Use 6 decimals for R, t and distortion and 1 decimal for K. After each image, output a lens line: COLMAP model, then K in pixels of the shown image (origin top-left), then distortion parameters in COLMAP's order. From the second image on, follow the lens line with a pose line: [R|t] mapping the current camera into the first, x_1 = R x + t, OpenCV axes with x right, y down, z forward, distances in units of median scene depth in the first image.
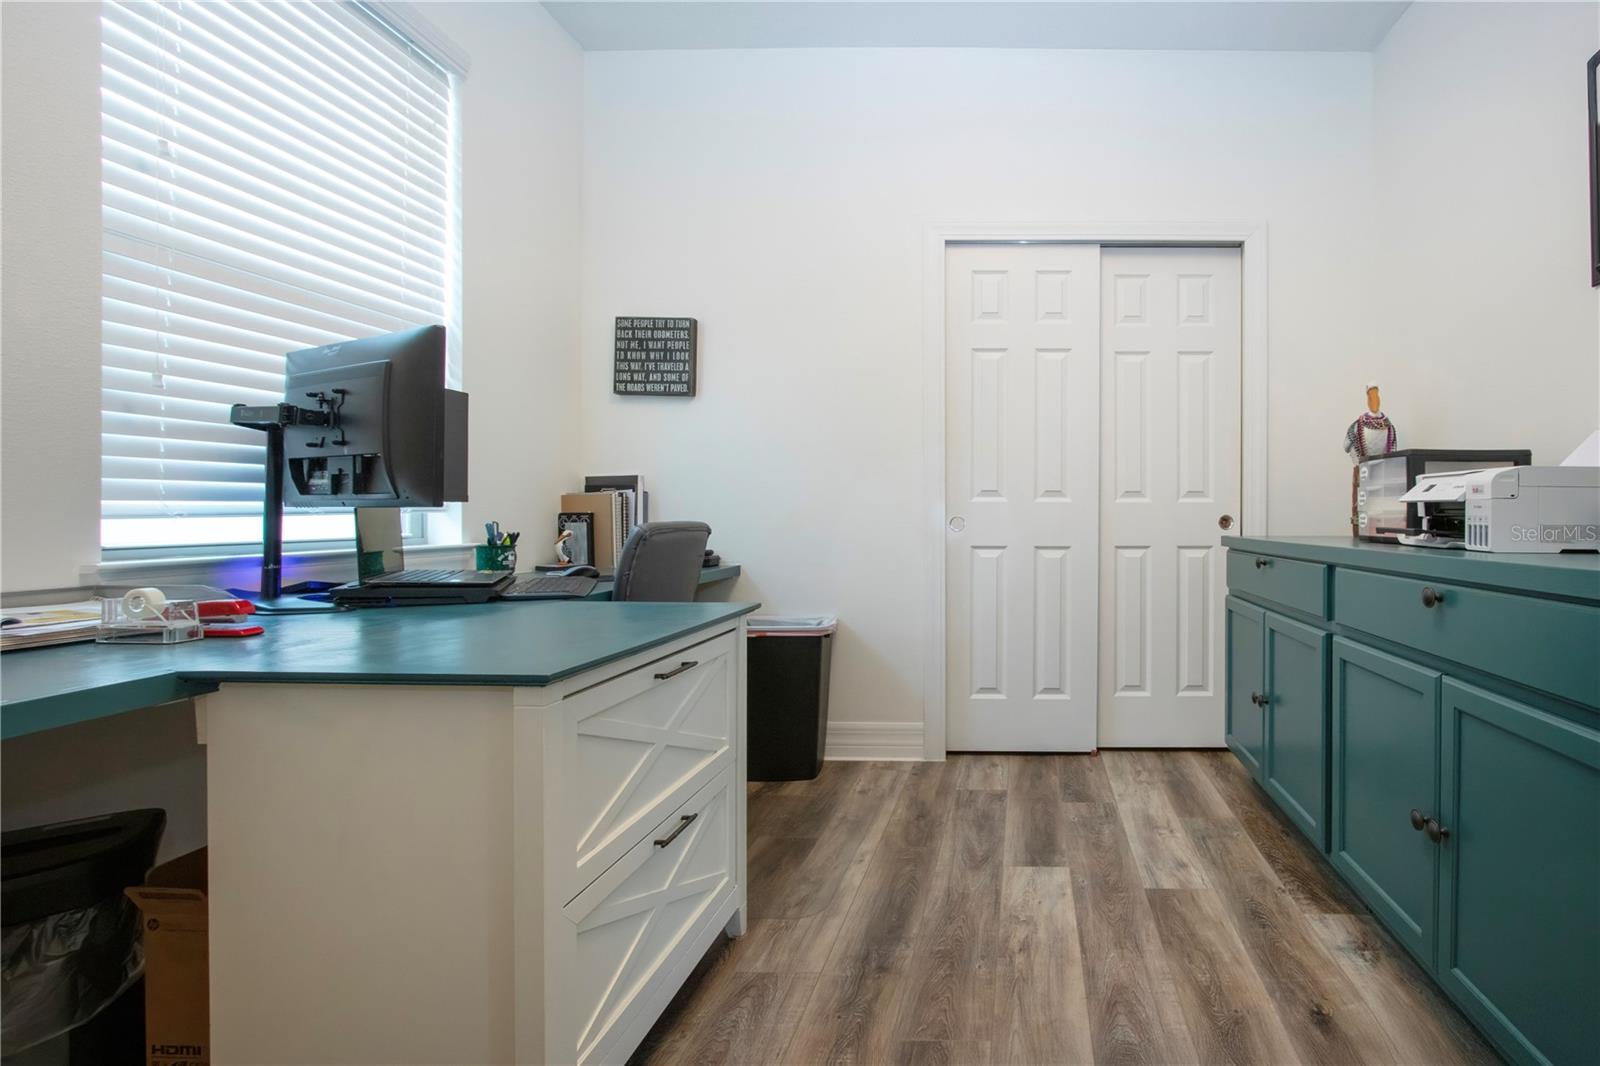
lens RADIAL K [[709.4, 0, 799.1], [0, 709.4, 483.5], [0, 0, 1]] dist [-0.003360, -0.000507]
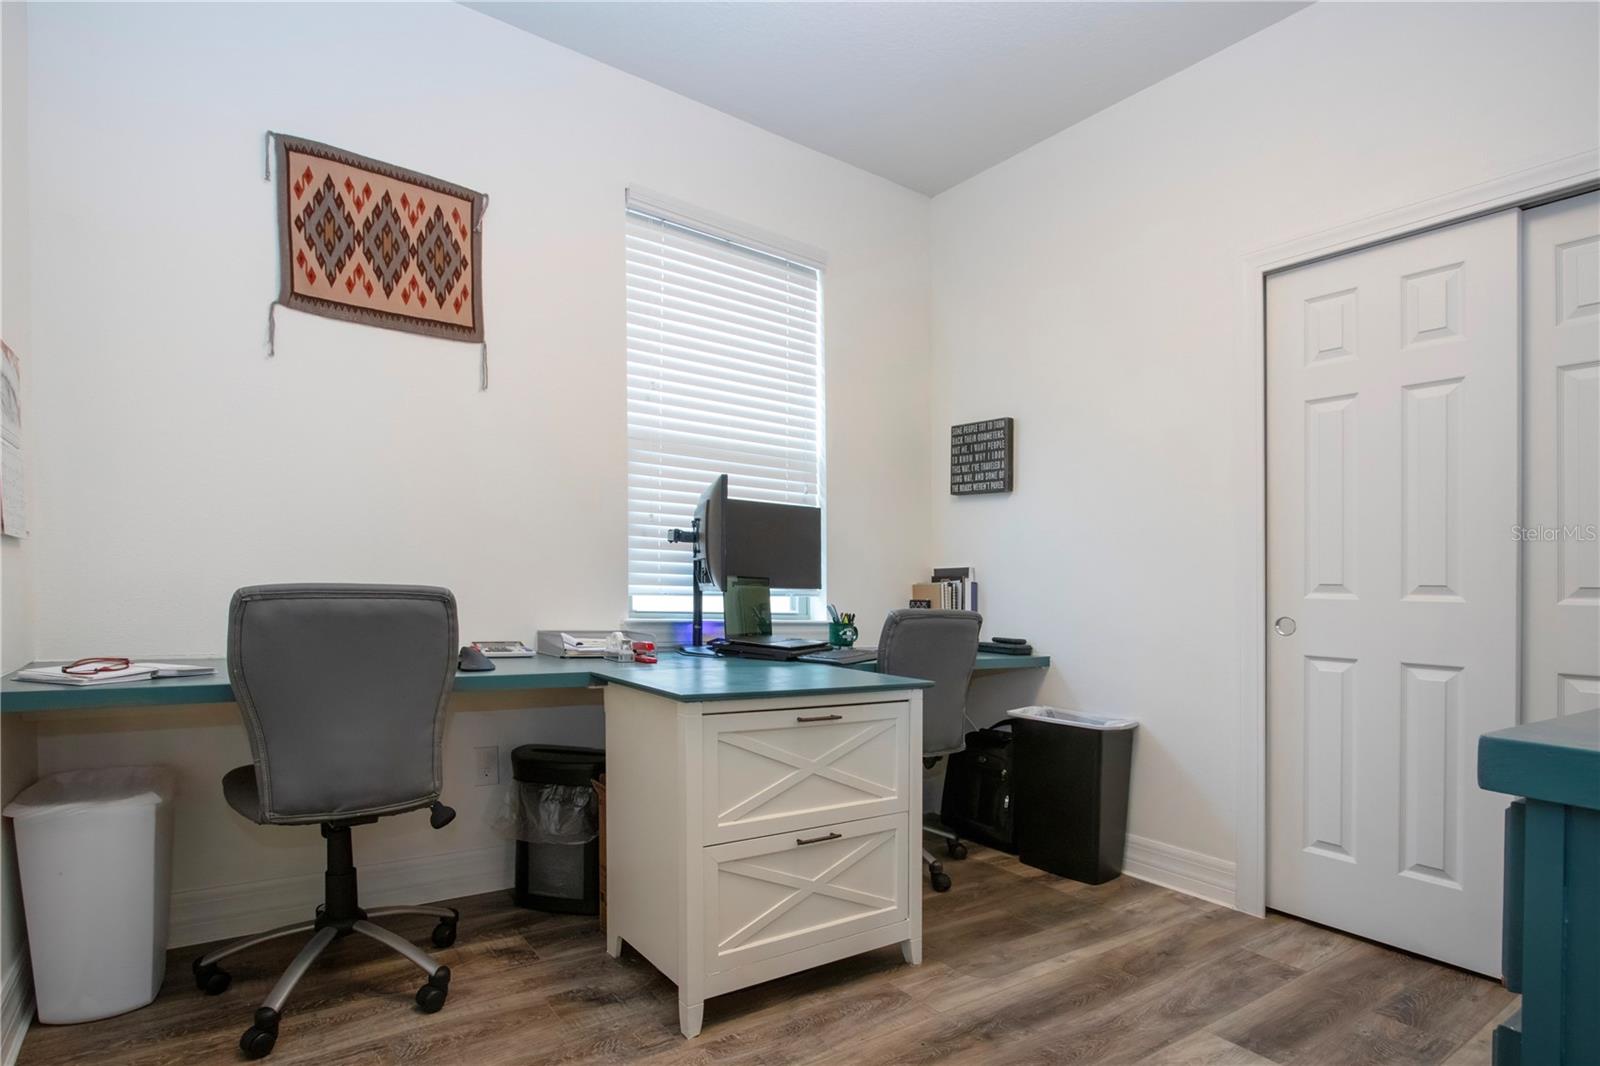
lens RADIAL K [[763.8, 0, 800.0], [0, 763.8, 579.5], [0, 0, 1]] dist [-0.001419, 0.000196]
pose [[0.637048, 0.004688, -0.770810, 0.561788], [0.003987, 0.999948, 0.009376, -0.005391], [0.770814, -0.009047, 0.636996, 0.044608]]
